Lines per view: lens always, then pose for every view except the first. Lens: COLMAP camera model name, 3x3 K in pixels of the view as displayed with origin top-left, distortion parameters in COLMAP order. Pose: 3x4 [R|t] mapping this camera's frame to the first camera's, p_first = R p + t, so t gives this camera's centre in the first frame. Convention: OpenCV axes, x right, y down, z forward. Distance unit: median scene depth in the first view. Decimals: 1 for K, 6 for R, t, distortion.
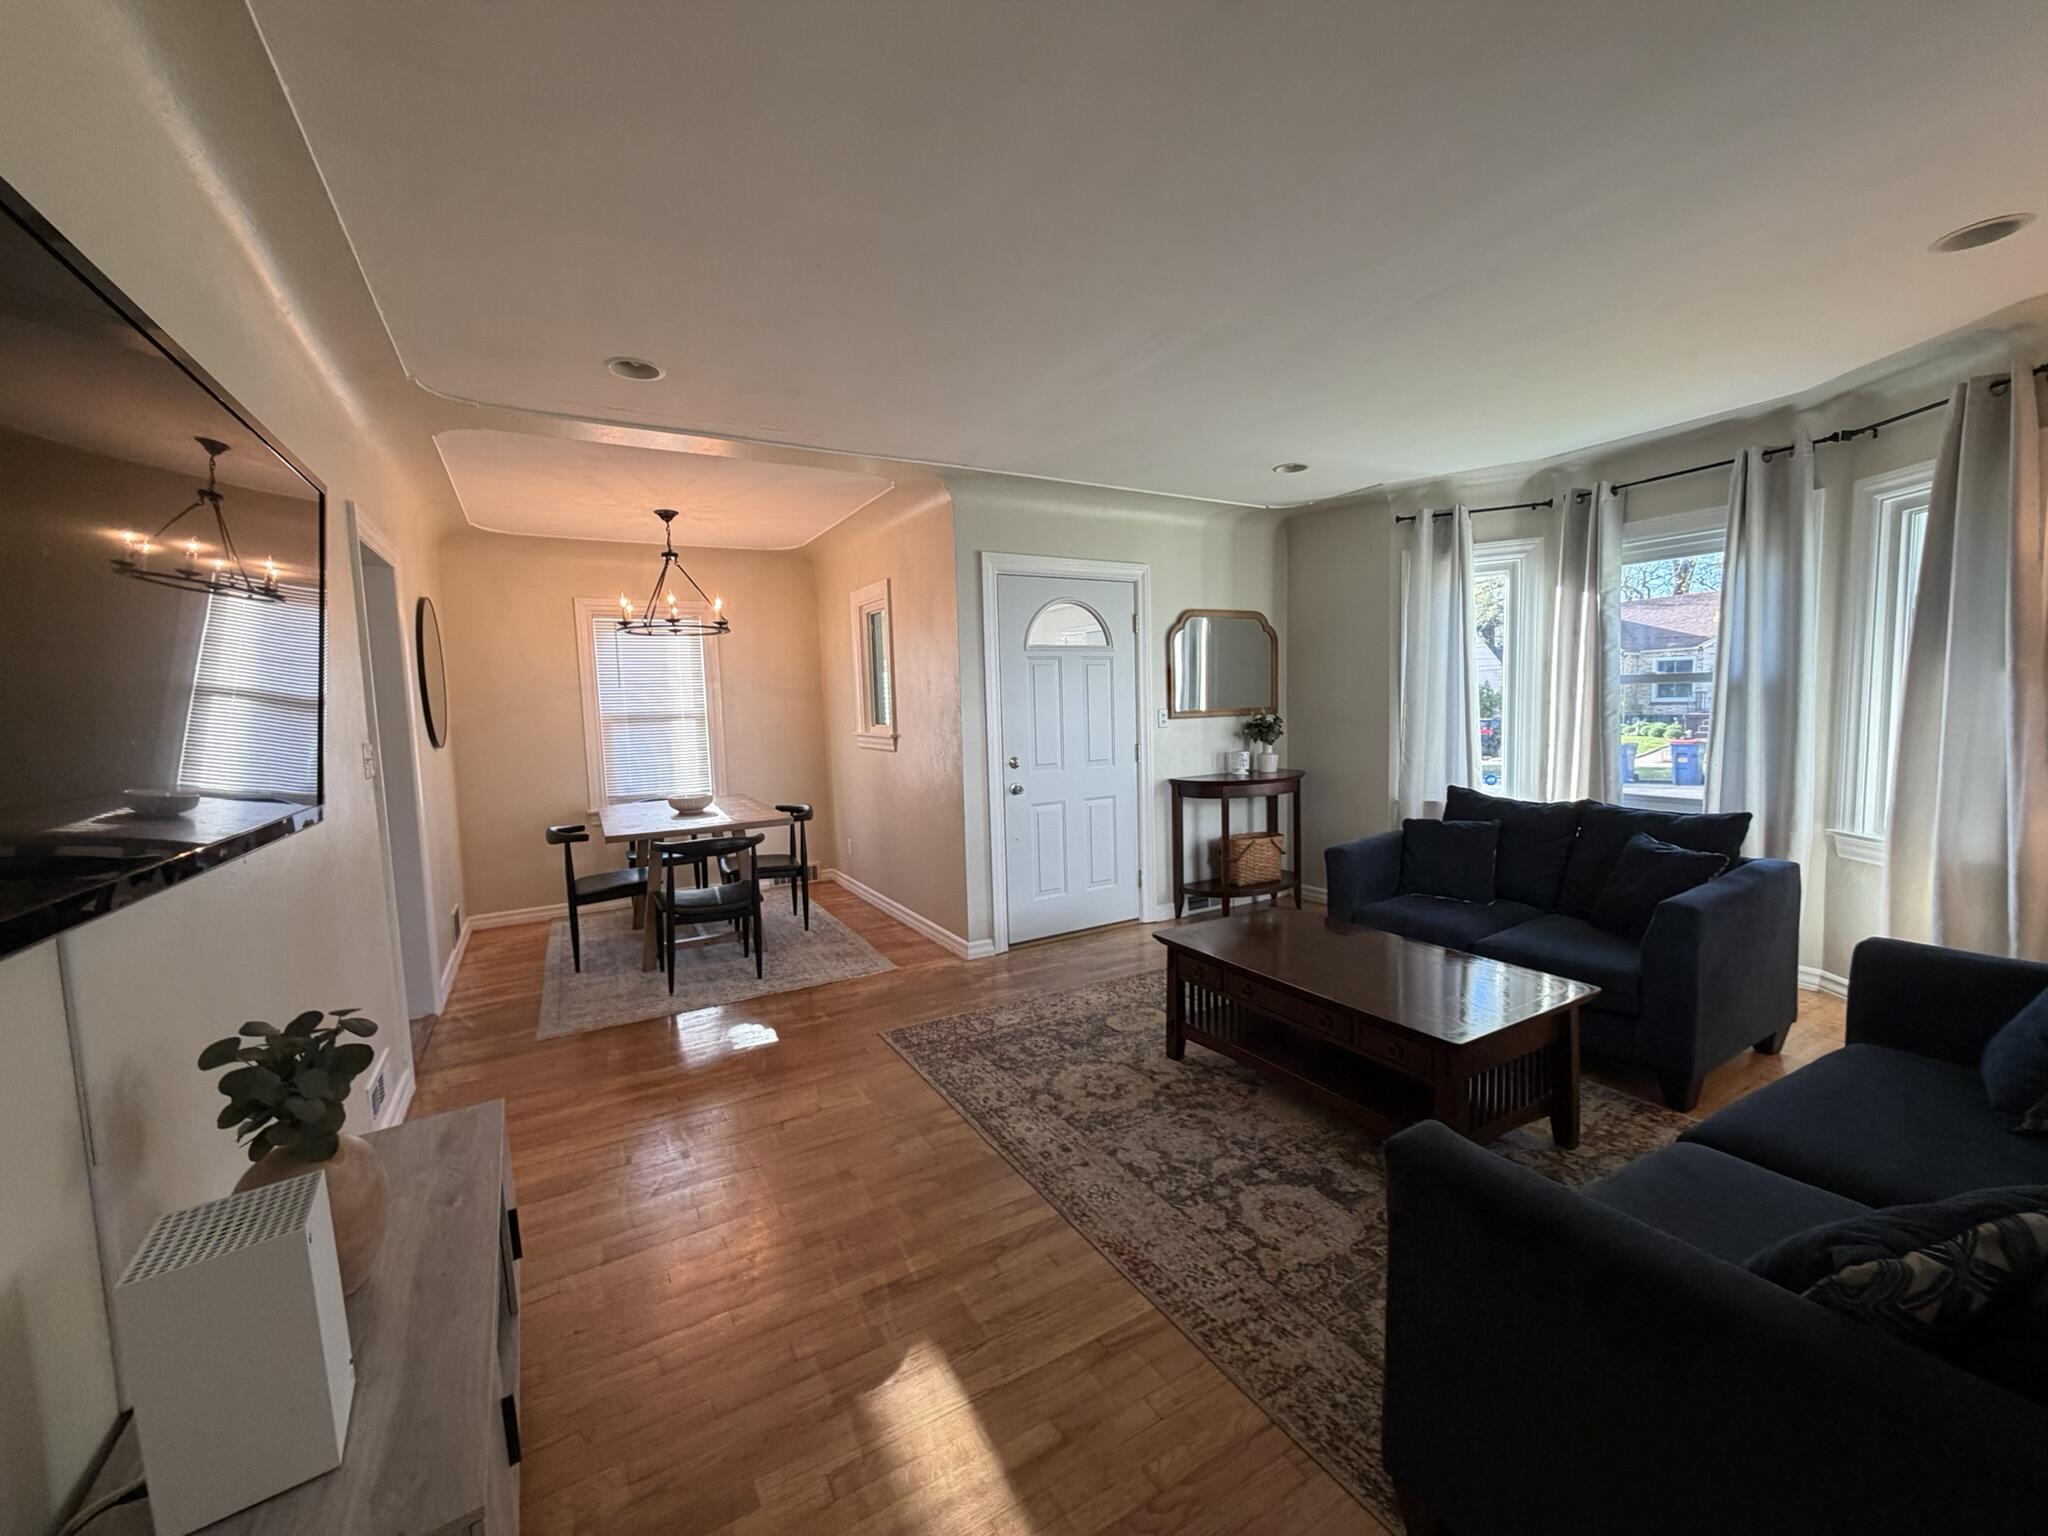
lens RADIAL K [[815.5, 0, 1031.8], [0, 815.5, 769.1], [0, 0, 1]] dist [-0.001670, -0.000130]
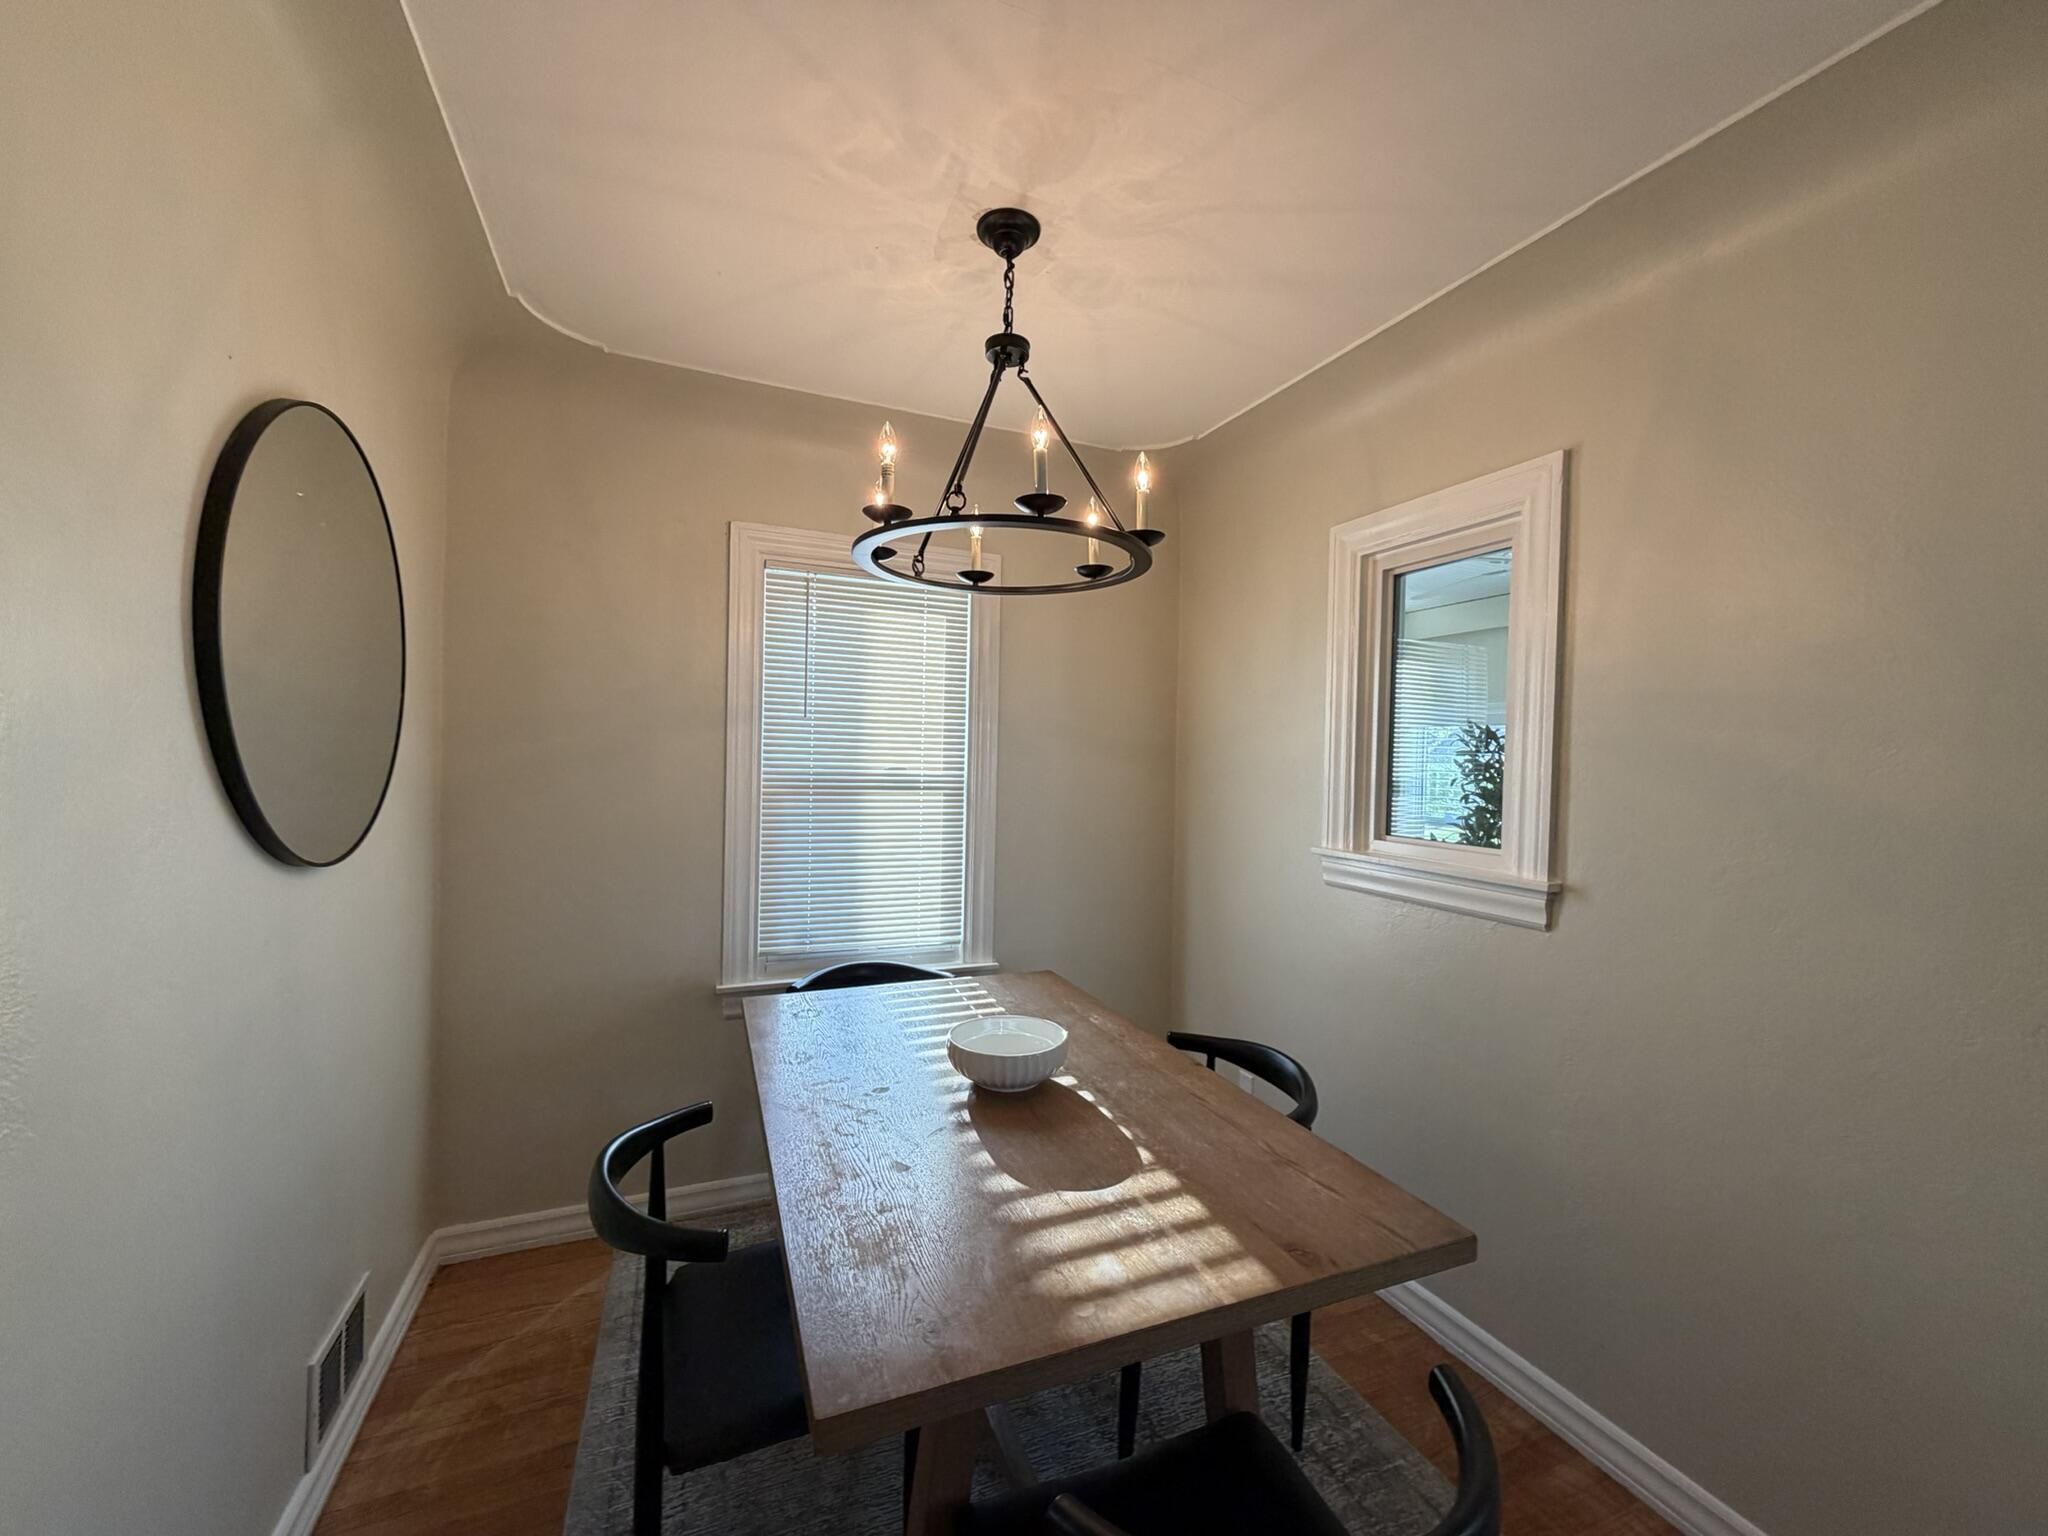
lens RADIAL K [[815.5, 0, 1031.8], [0, 815.5, 769.1], [0, 0, 1]] dist [-0.001670, -0.000130]
pose [[0.990546, 0.055583, -0.125419, -0.293175], [-0.063869, 0.995965, -0.063041, -0.046379], [0.121409, 0.070455, 0.990099, 0.515593]]
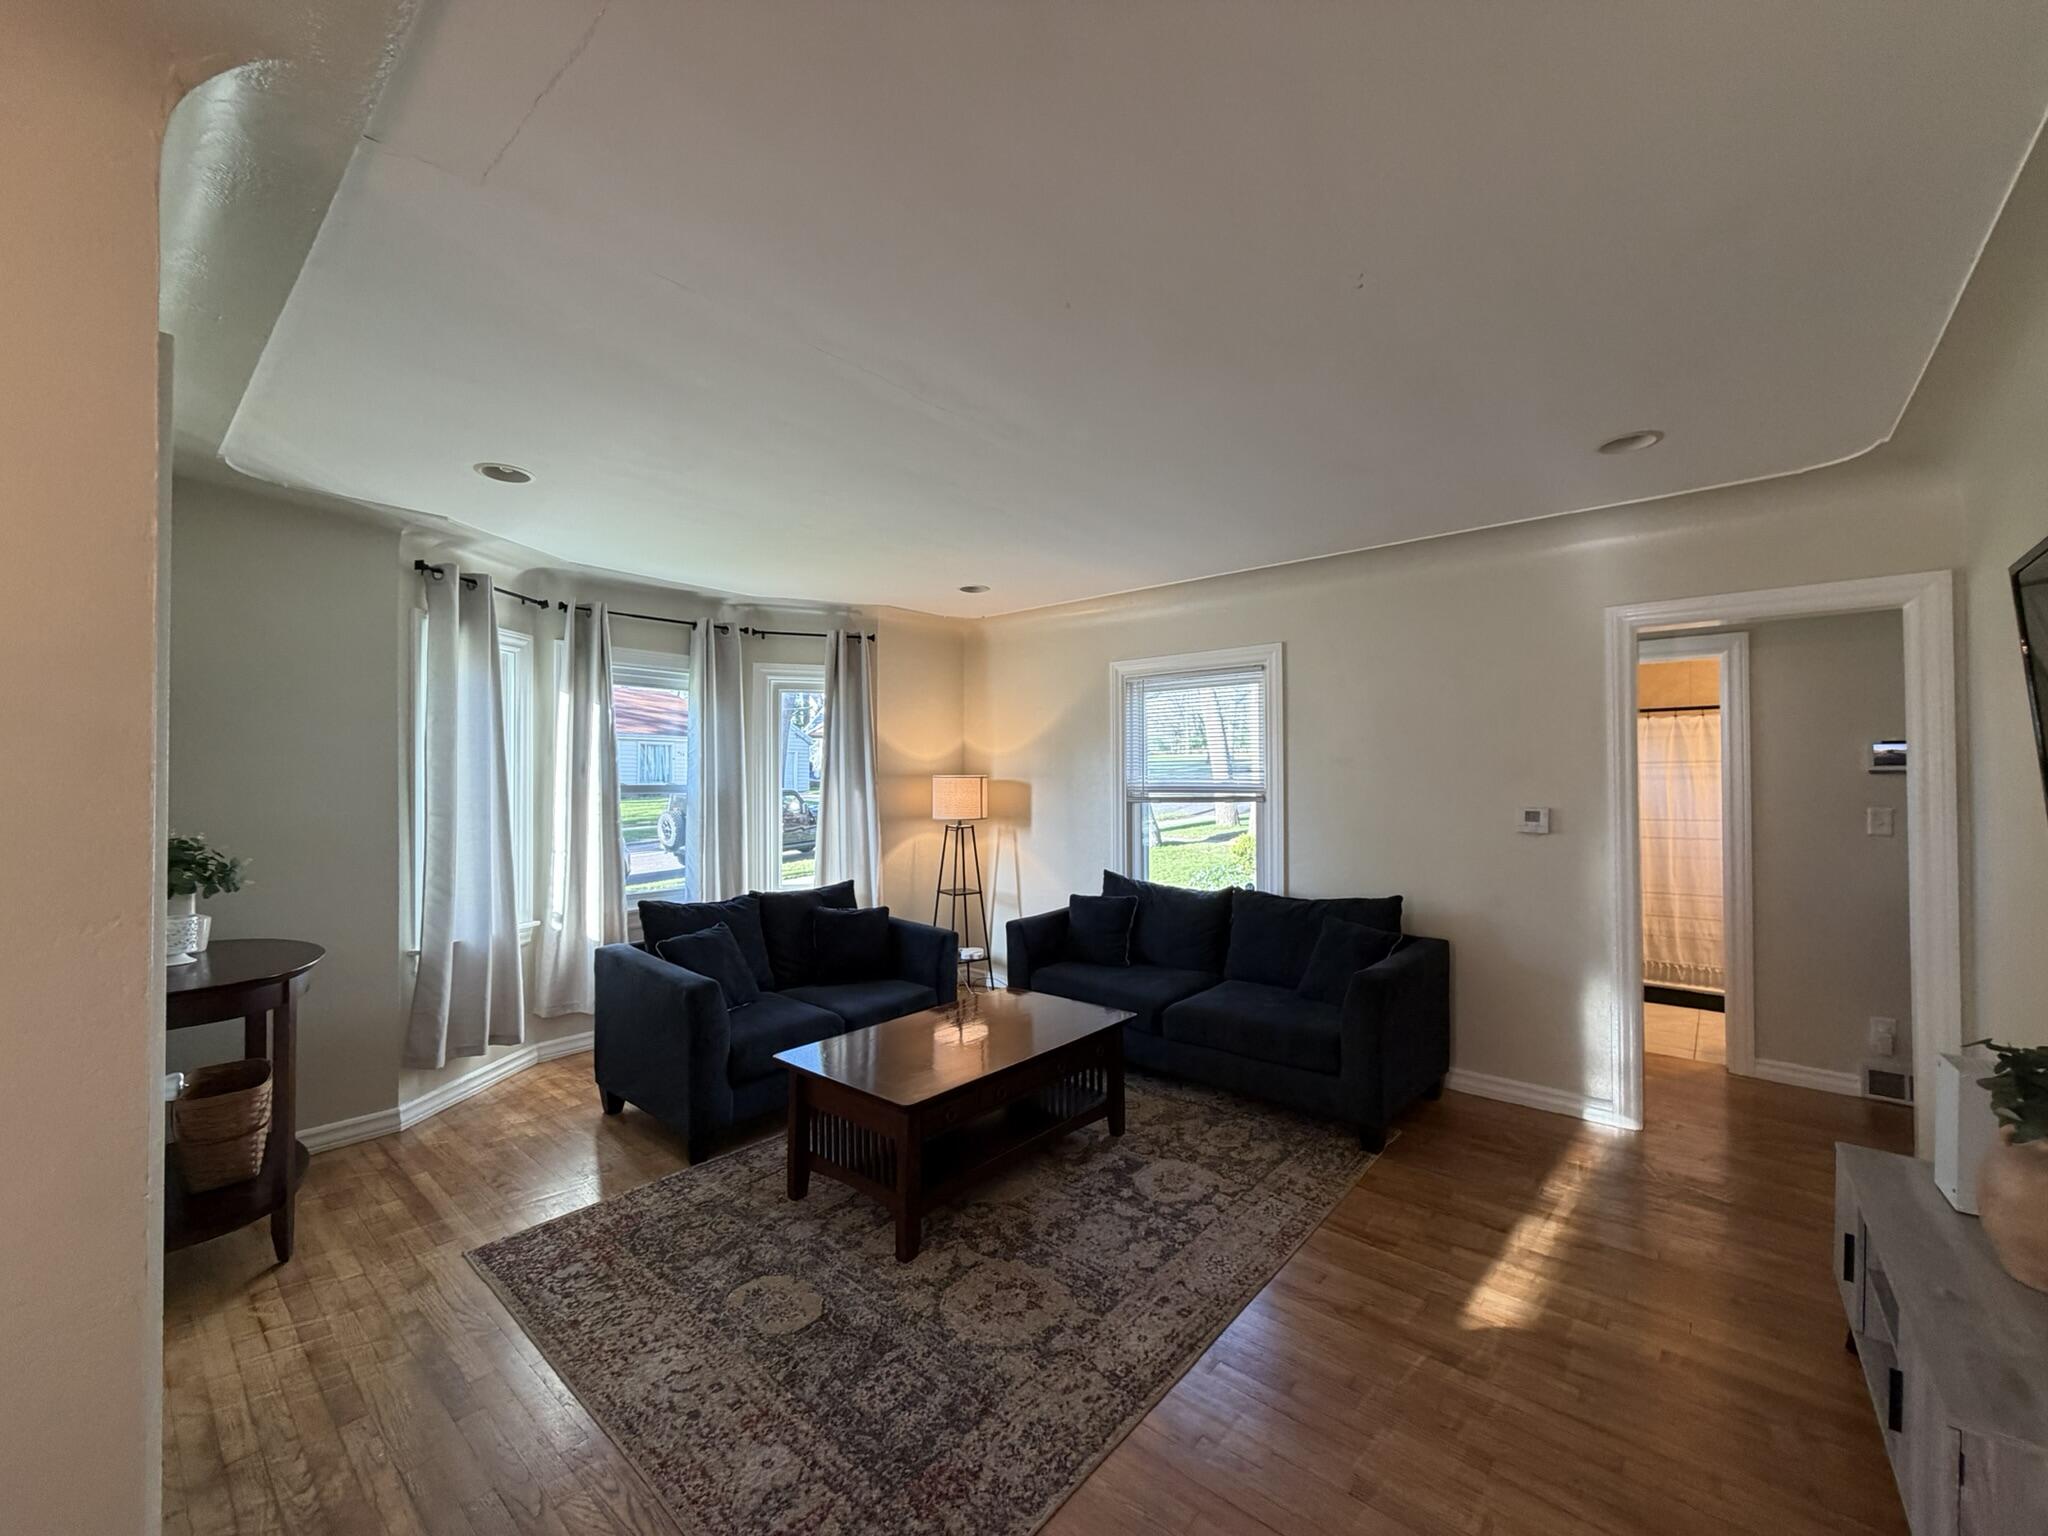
lens RADIAL K [[815.5, 0, 1031.8], [0, 815.5, 769.1], [0, 0, 1]] dist [-0.001670, -0.000130]
pose [[-0.327958, 0.045959, 0.943574, -0.749878], [0.092792, 0.995553, -0.016240, -0.107851], [-0.940124, 0.082230, -0.330764, 1.331286]]
